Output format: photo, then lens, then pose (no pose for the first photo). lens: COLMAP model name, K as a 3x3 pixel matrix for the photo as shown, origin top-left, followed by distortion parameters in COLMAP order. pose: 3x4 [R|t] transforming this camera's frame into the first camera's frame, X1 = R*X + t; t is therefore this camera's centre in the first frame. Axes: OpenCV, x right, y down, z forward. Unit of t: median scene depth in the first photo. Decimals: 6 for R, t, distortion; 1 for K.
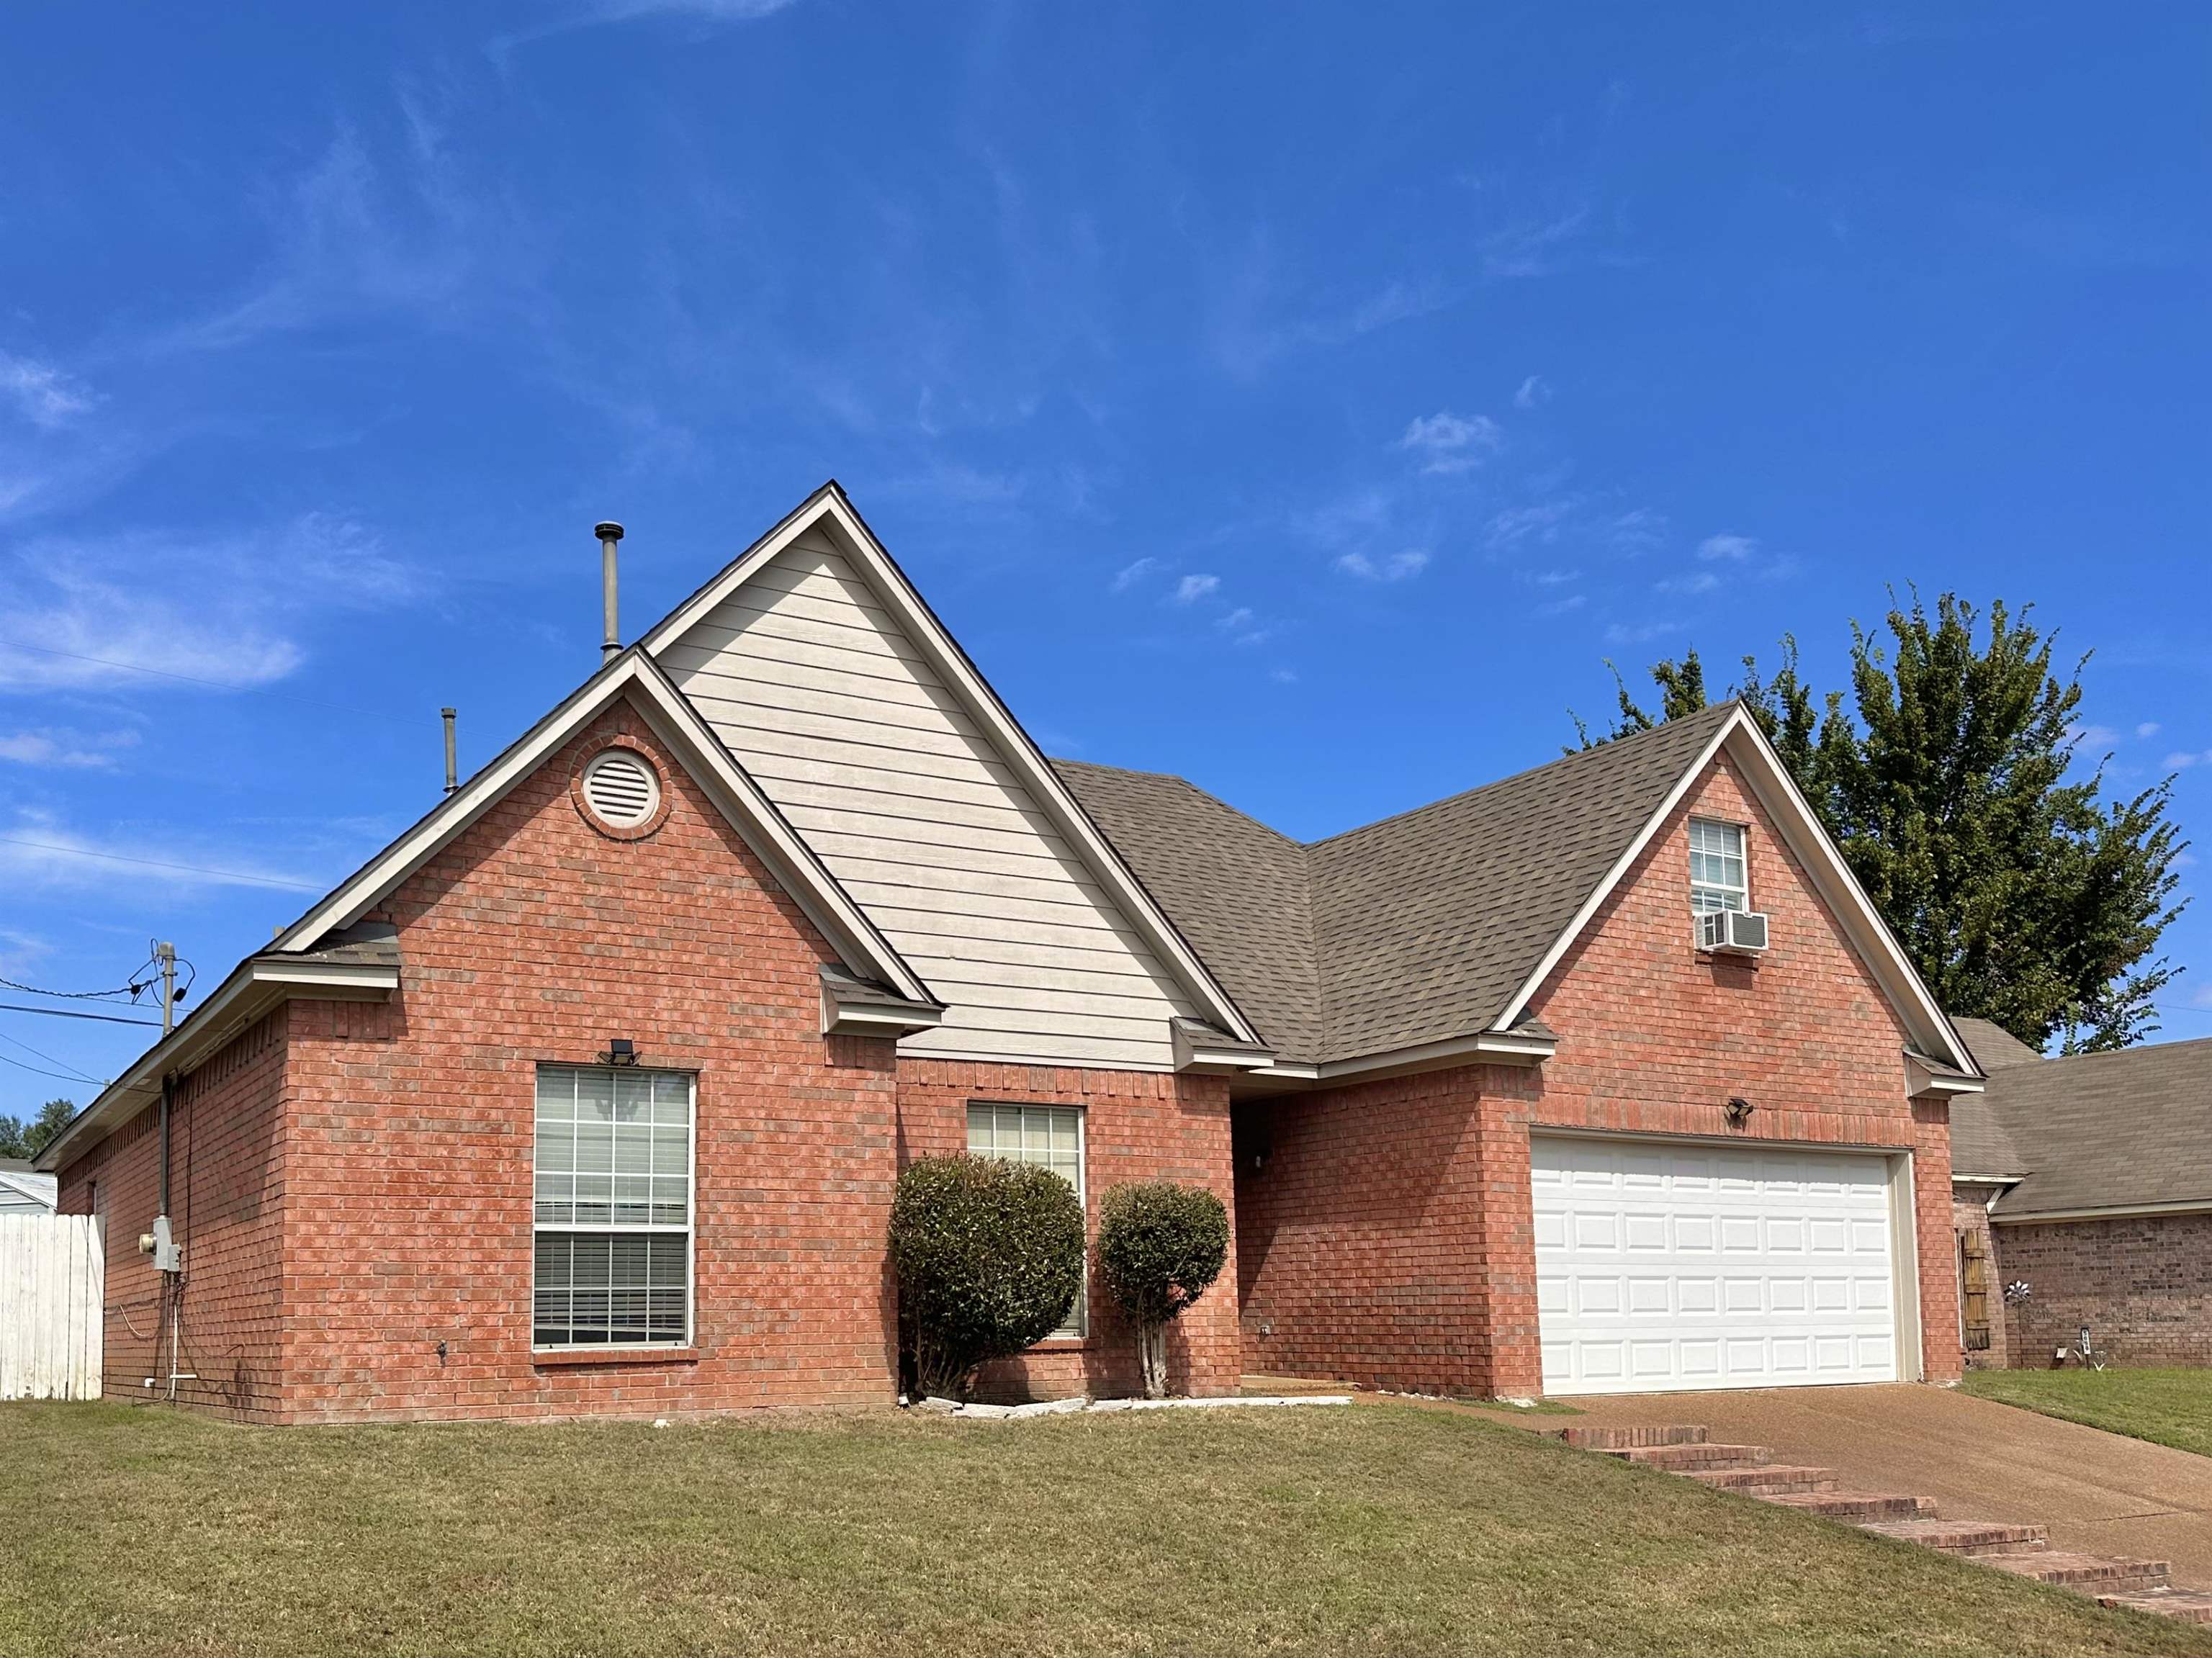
lens RADIAL K [[1525.3, 0, 1118.7], [0, 1525.3, 840.0], [0, 0, 1]] dist [0.140661, -0.244309]
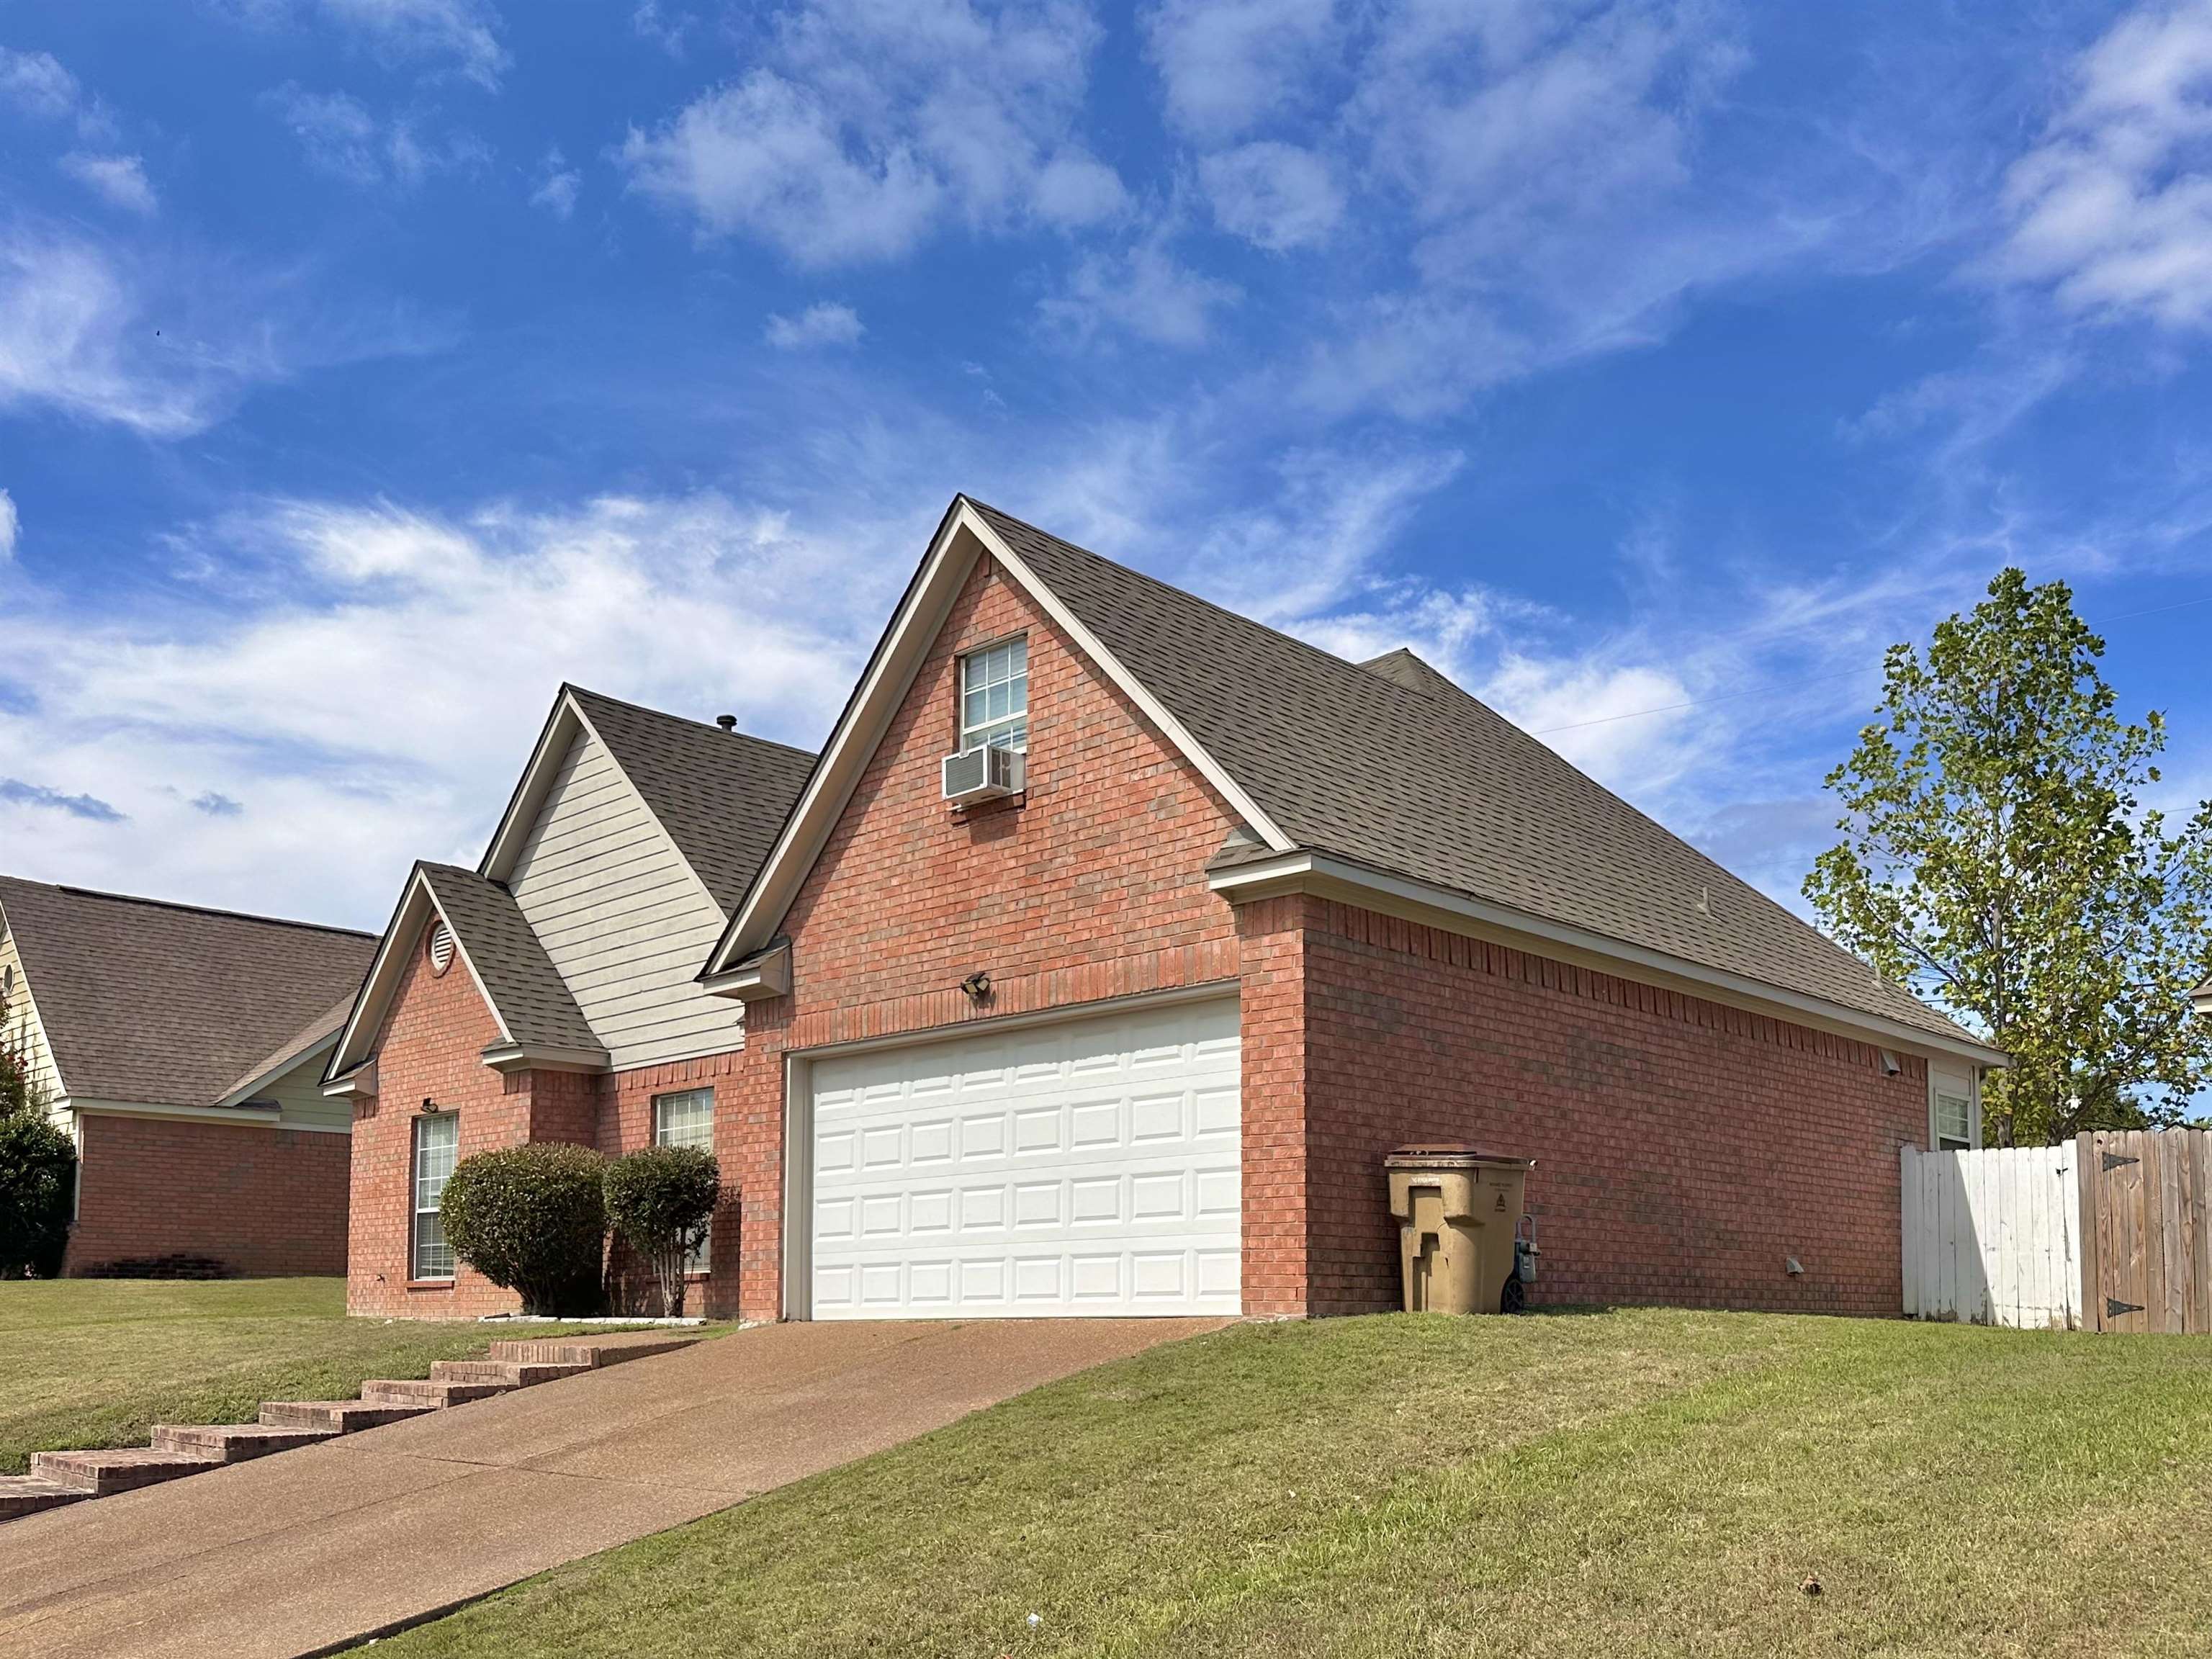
lens RADIAL K [[1525.4, 0, 1118.7], [0, 1525.4, 840.5], [0, 0, 1]] dist [0.140661, -0.244309]
pose [[0.430540, -0.250055, -0.867242, 1.165589], [0.280338, 0.950381, -0.134853, 0.231010], [0.857931, -0.185061, 0.479277, 0.681564]]
